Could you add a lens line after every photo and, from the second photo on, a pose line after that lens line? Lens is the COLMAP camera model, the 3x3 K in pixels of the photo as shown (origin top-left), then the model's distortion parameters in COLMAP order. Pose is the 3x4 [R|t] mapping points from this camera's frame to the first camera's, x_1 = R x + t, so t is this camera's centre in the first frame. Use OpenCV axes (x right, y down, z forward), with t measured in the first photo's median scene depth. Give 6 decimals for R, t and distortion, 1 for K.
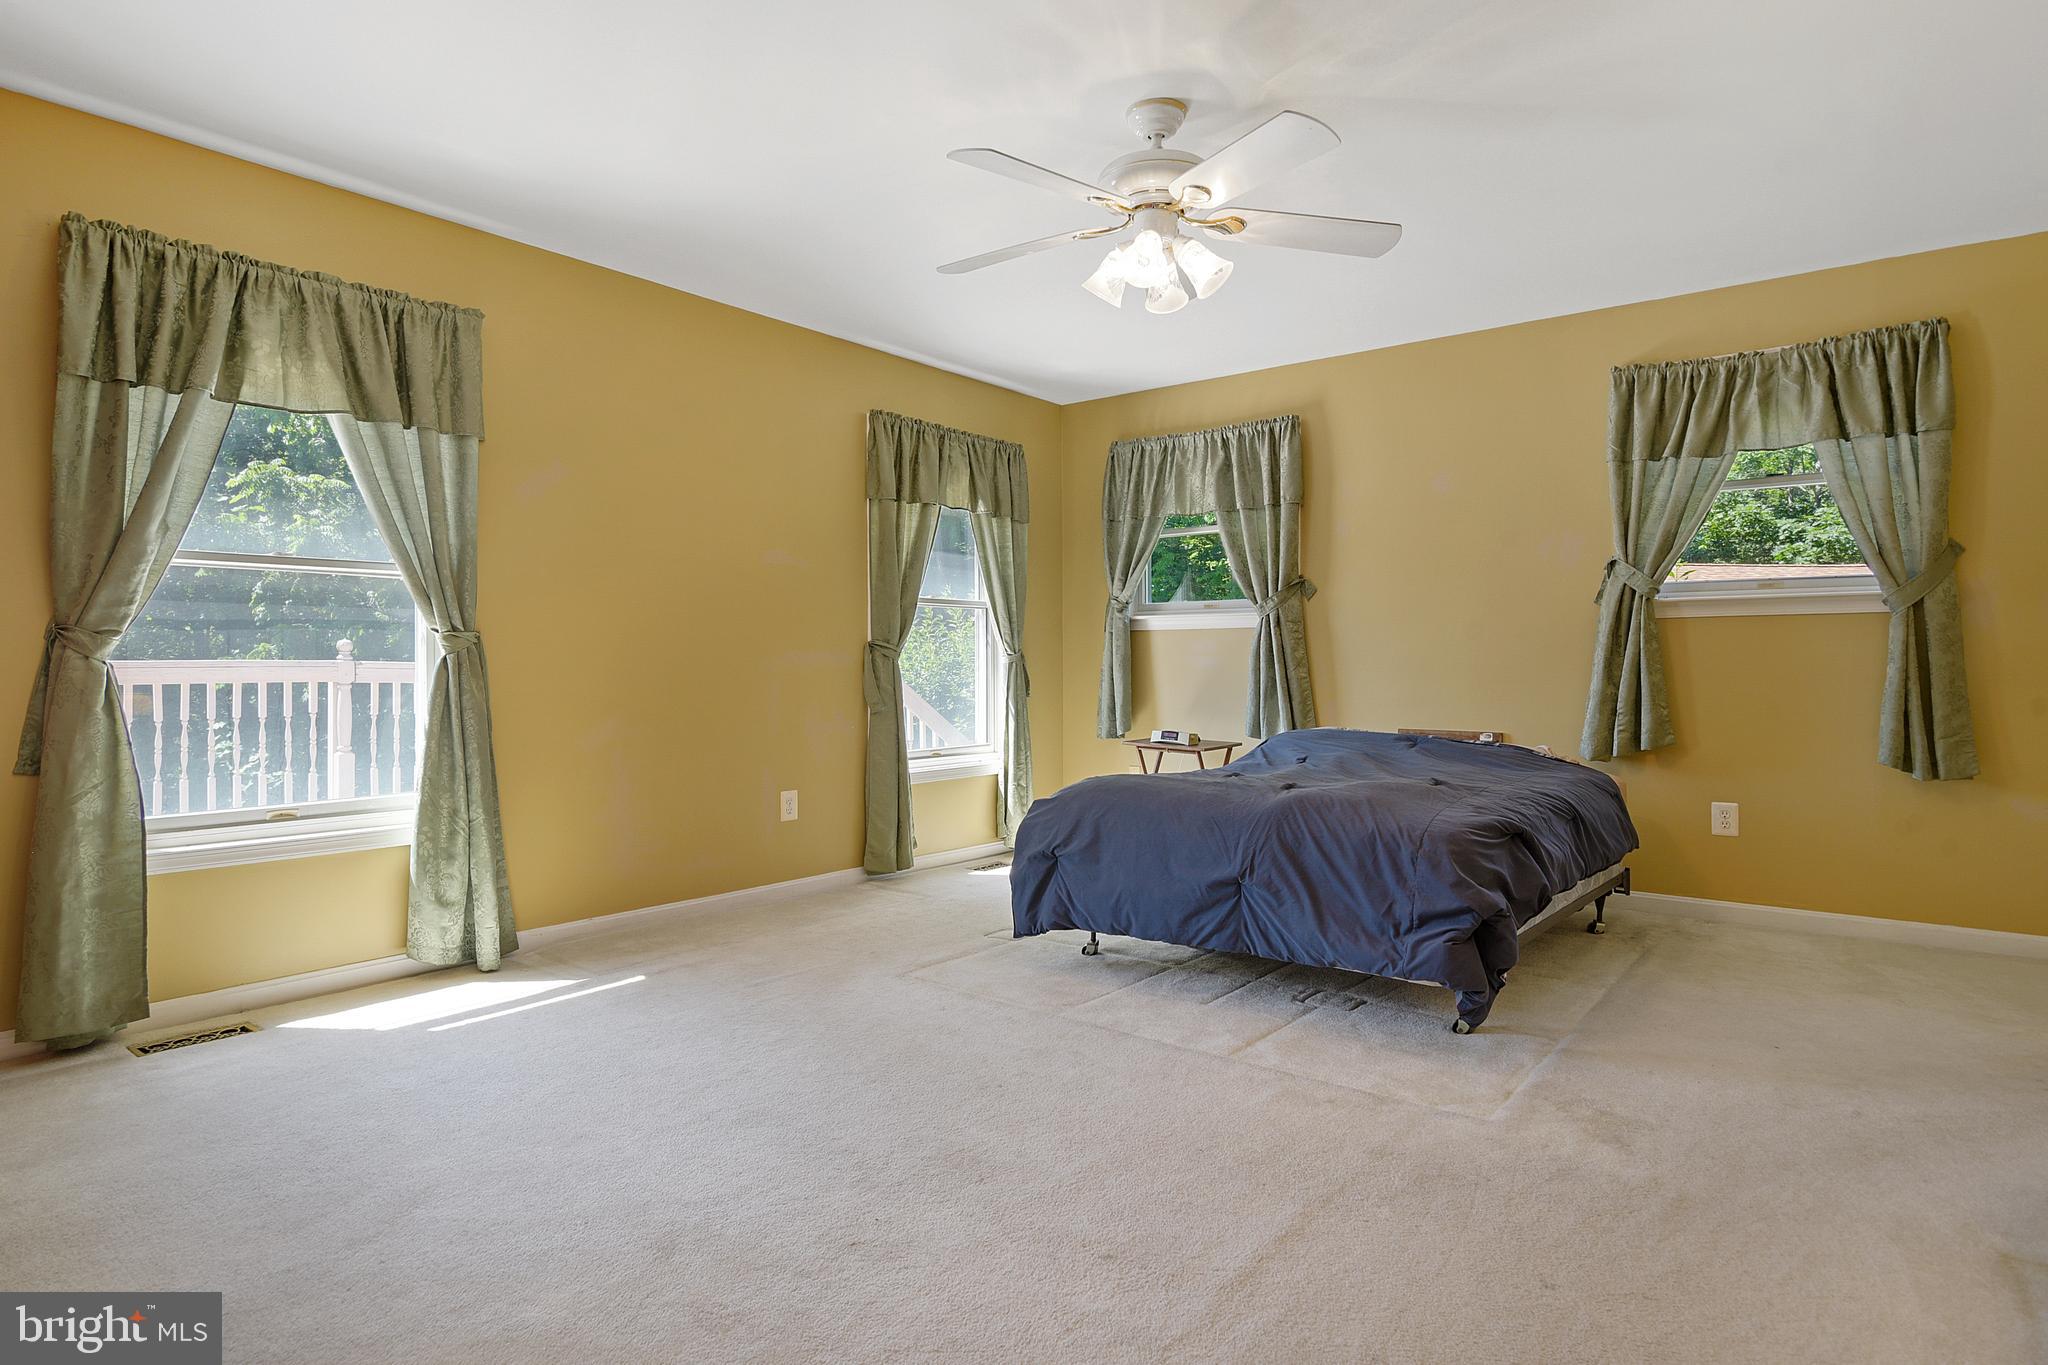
lens RADIAL K [[1155.8, 0, 1027.0], [0, 1155.8, 642.2], [0, 0, 1]] dist [0.000863, 0.000098]
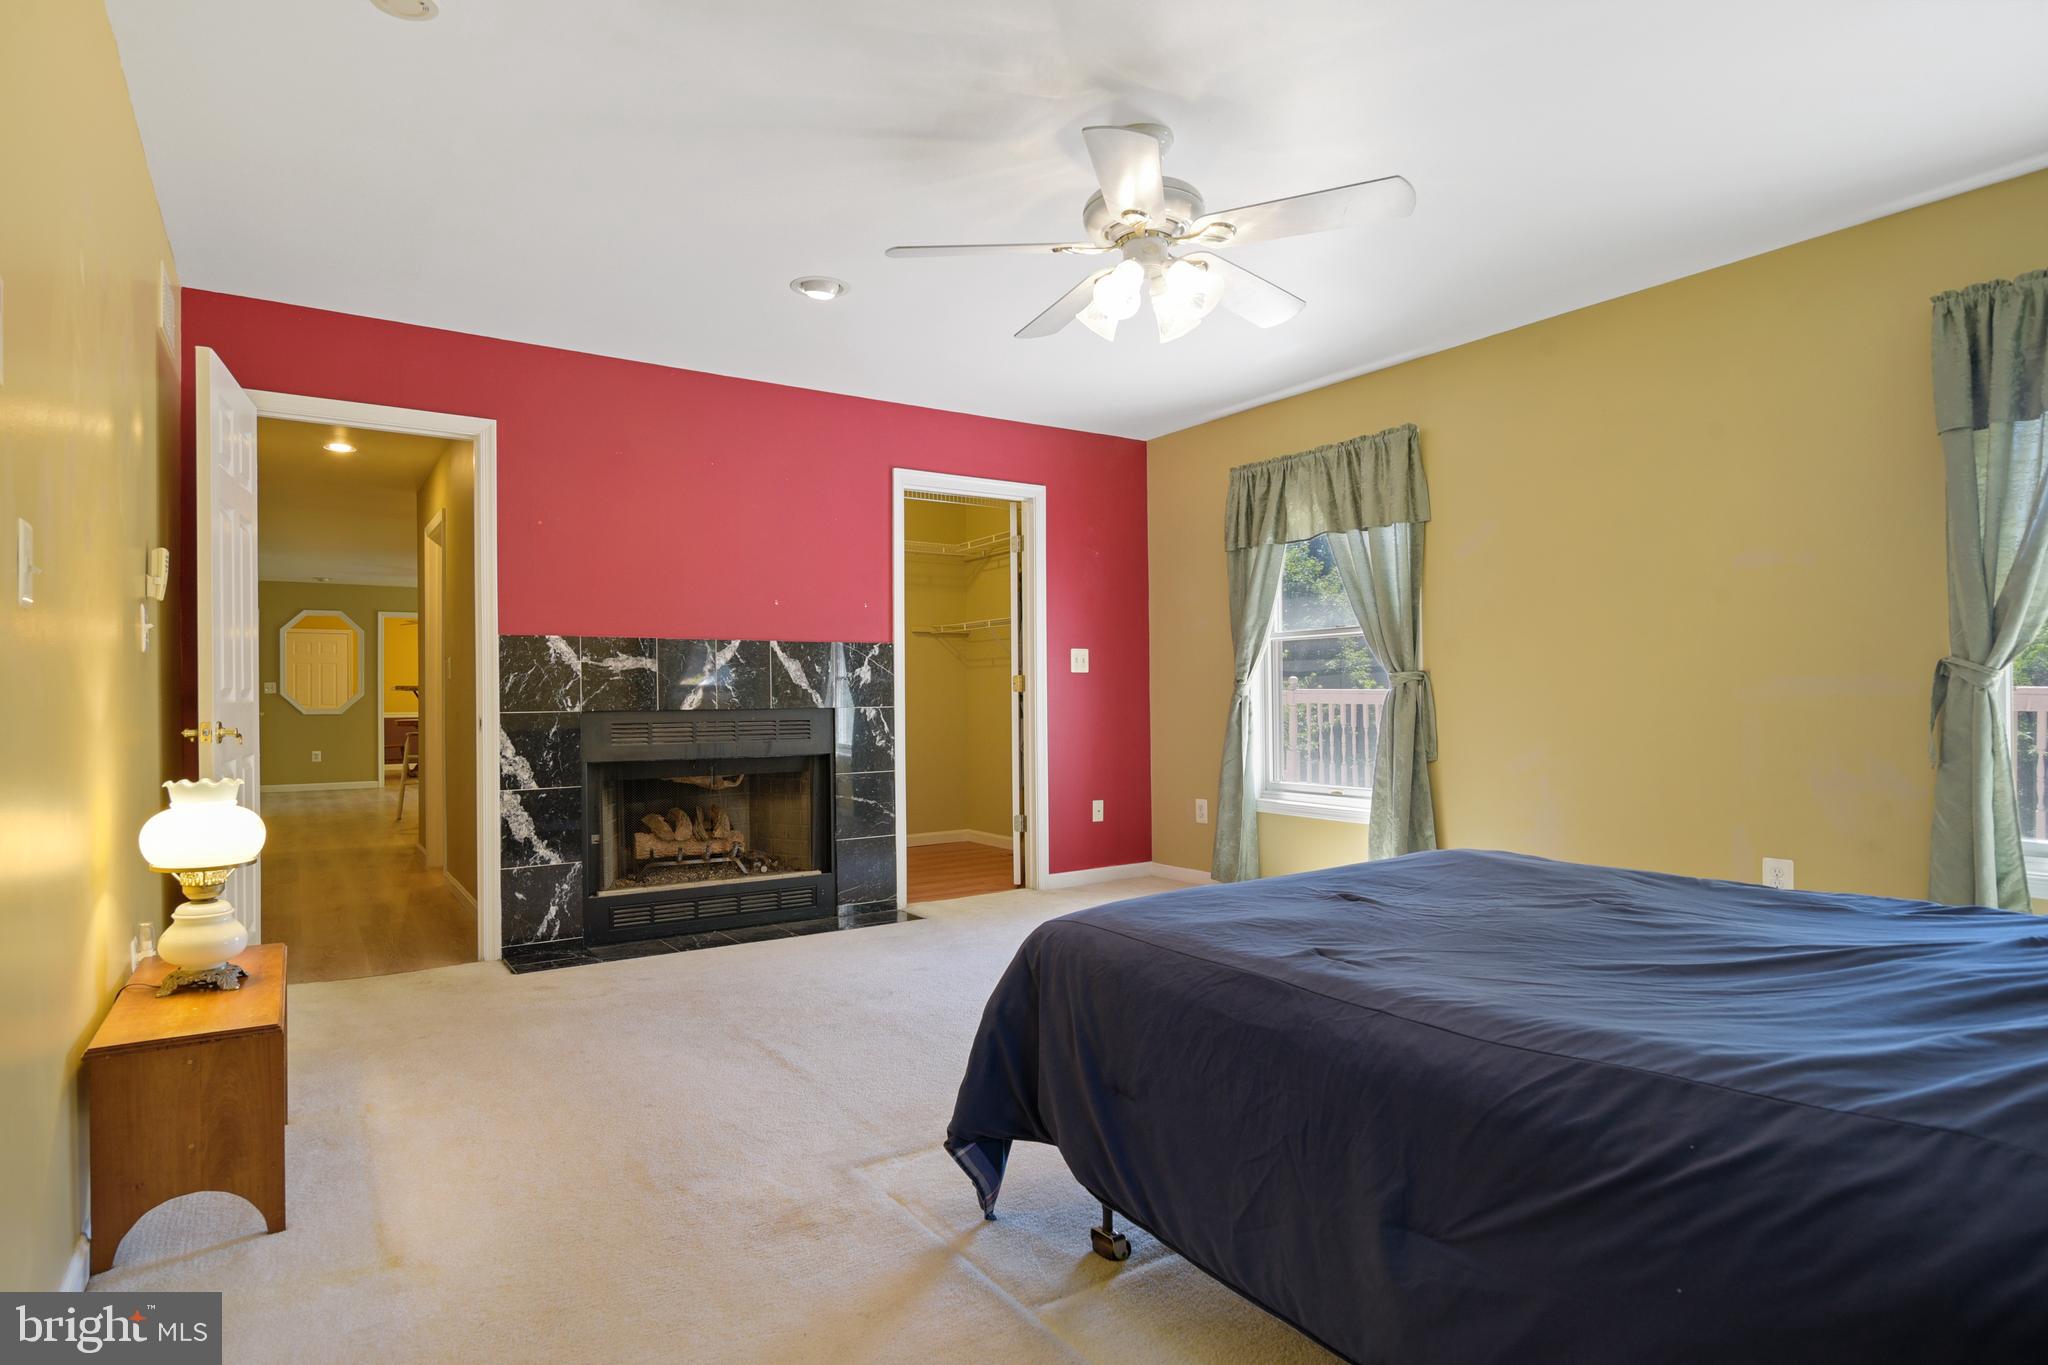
lens RADIAL K [[1077.1, 0, 1024.0], [0, 1077.1, 682.5], [0, 0, 1]] dist [0.000733, 0.000057]
pose [[-0.321035, 0.002783, -0.947063, 0.898441], [0.019289, 0.999807, -0.003600, 0.002619], [0.946871, -0.019424, -0.321027, 1.055879]]
